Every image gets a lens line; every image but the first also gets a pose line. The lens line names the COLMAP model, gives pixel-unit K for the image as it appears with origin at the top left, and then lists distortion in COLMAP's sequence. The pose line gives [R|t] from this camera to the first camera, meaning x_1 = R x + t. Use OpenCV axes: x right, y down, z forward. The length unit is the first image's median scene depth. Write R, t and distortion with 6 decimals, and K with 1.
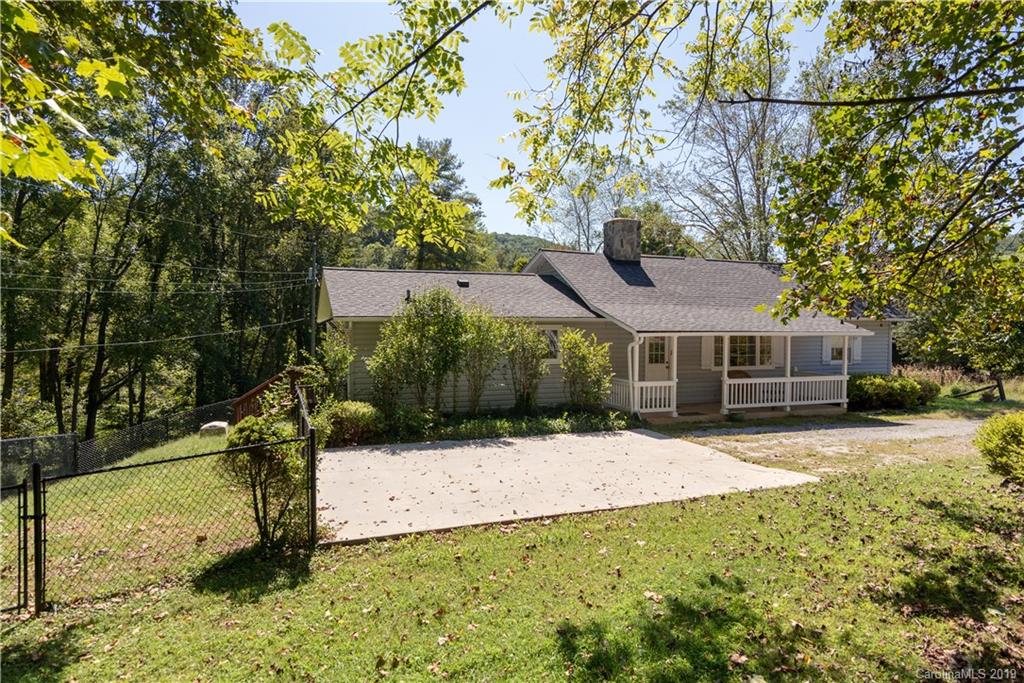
lens RADIAL K [[609.7, 0, 512.0], [0, 609.7, 341.5], [0, 0, 1]] dist [0.000533, 0.000846]
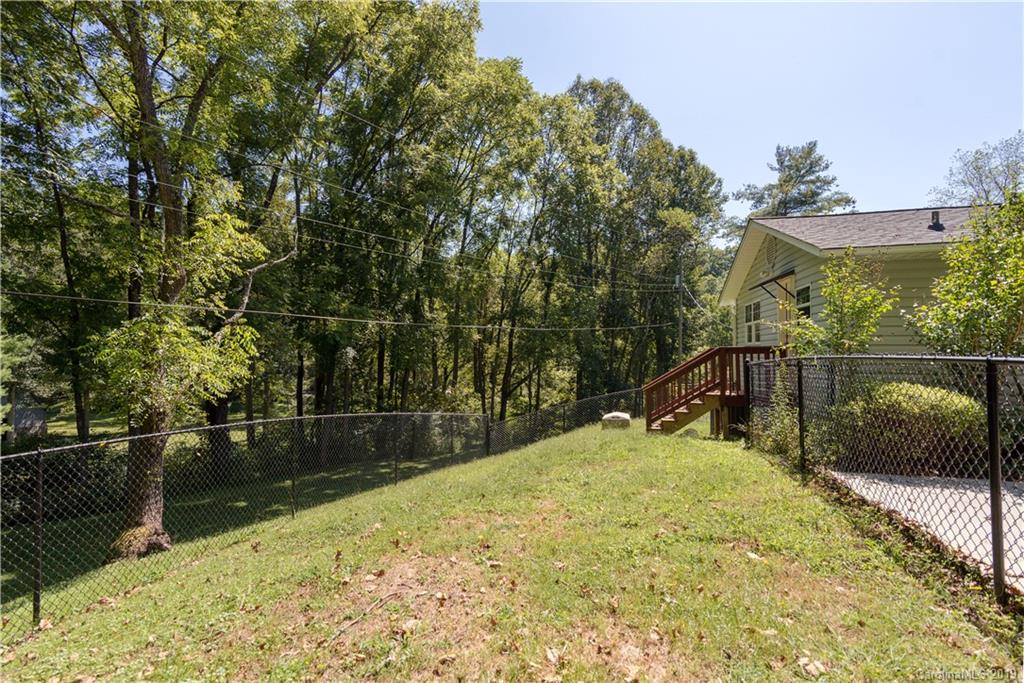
lens RADIAL K [[508.4, 0, 510.2], [0, 508.4, 330.7], [0, 0, 1]] dist [0.019404, 0.000434]
pose [[0.828862, -0.017132, -0.559191, -0.073054], [-0.013919, 0.998590, -0.051225, 0.019648], [0.559281, 0.050242, 0.827454, 0.110054]]
